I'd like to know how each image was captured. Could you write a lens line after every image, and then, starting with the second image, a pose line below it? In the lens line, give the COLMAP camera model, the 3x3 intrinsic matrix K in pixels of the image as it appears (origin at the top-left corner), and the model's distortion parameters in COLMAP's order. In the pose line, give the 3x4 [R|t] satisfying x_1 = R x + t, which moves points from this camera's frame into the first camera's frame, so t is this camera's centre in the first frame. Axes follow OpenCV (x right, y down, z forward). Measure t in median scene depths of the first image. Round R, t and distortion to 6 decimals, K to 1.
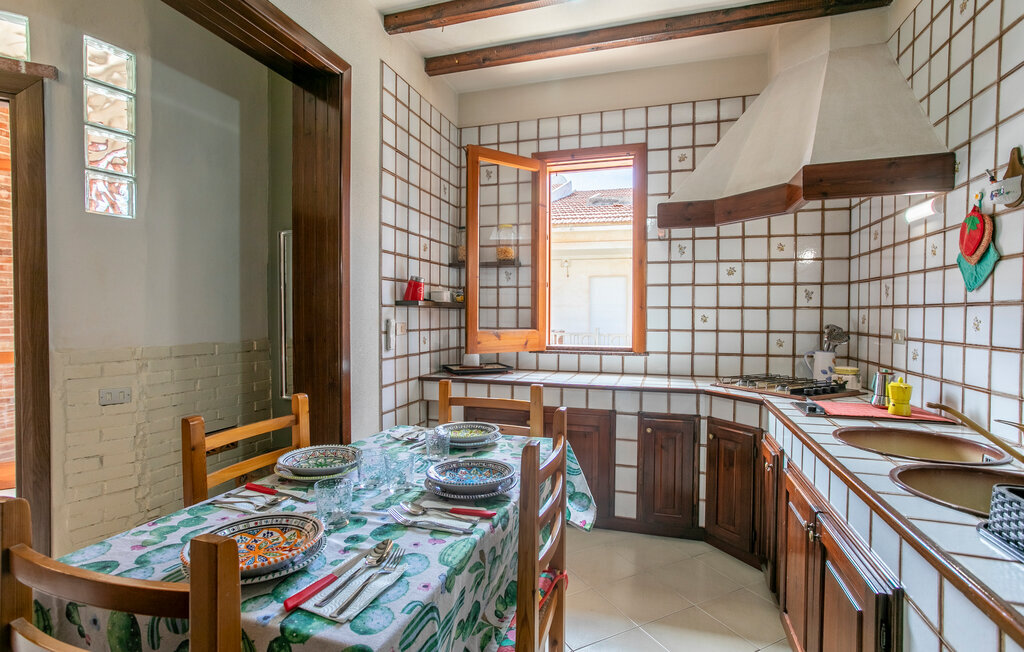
lens RADIAL K [[494.3, 0, 512.3], [0, 494.3, 322.2], [0, 0, 1]] dist [-0.055970, 0.035594]
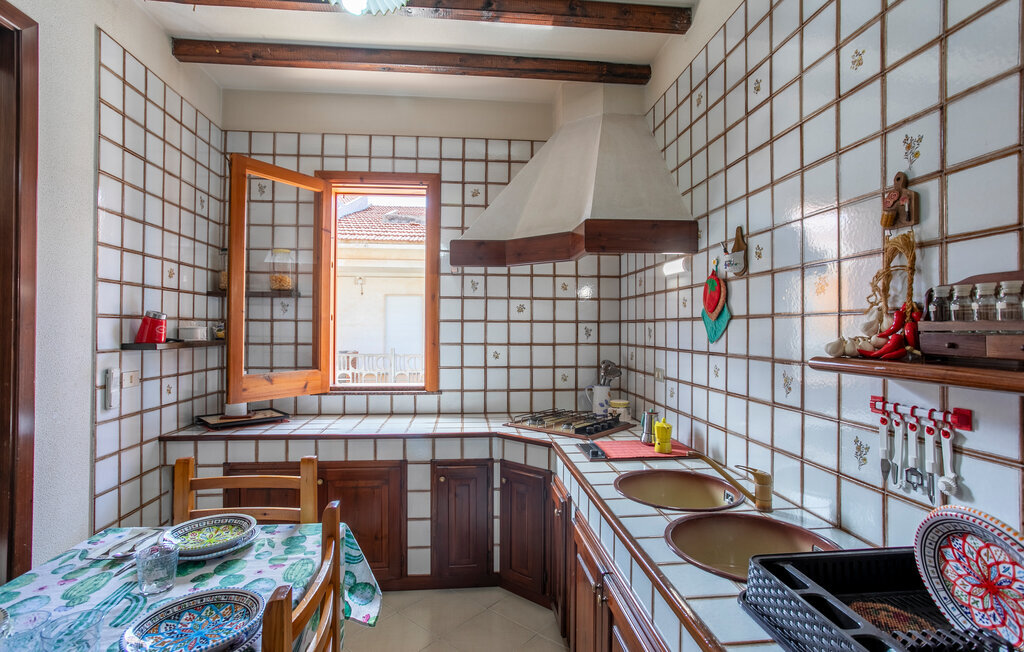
lens RADIAL K [[494.3, 0, 512.3], [0, 494.3, 322.2], [0, 0, 1]] dist [-0.055970, 0.035594]
pose [[0.919271, 0.003763, 0.393608, 0.026730], [0.007699, 0.999591, -0.027537, -0.051192], [-0.393550, 0.028345, 0.918866, 0.064158]]
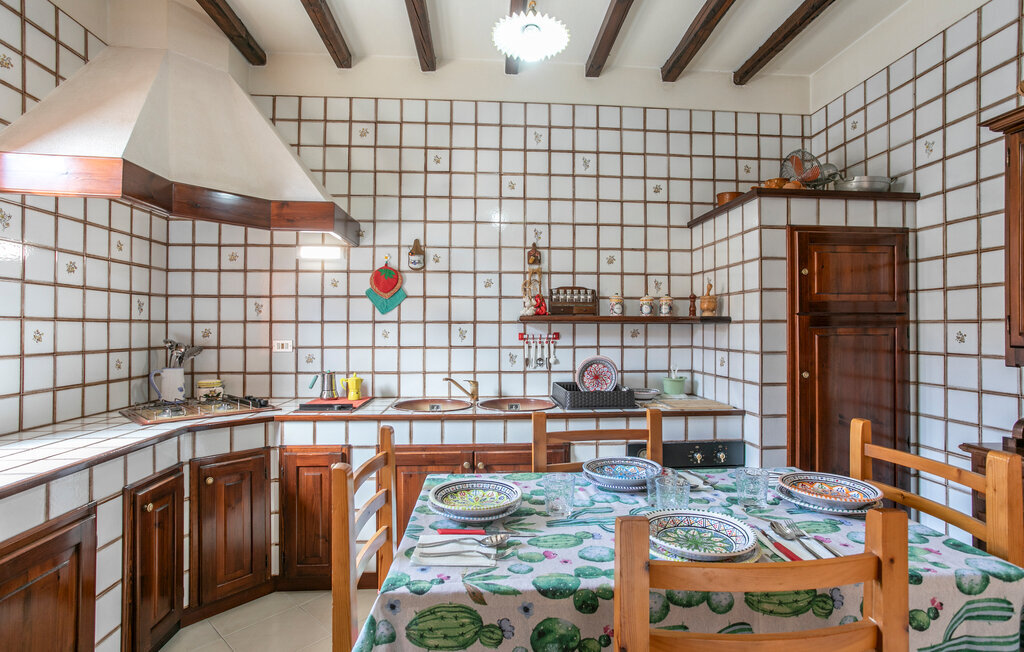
lens RADIAL K [[494.3, 0, 512.3], [0, 494.3, 322.2], [0, 0, 1]] dist [-0.055970, 0.035594]
pose [[-0.367678, 0.007608, 0.929922, -0.461333], [0.015372, 0.999880, -0.002102, -0.016025], [-0.929826, 0.013522, -0.367751, 0.726176]]
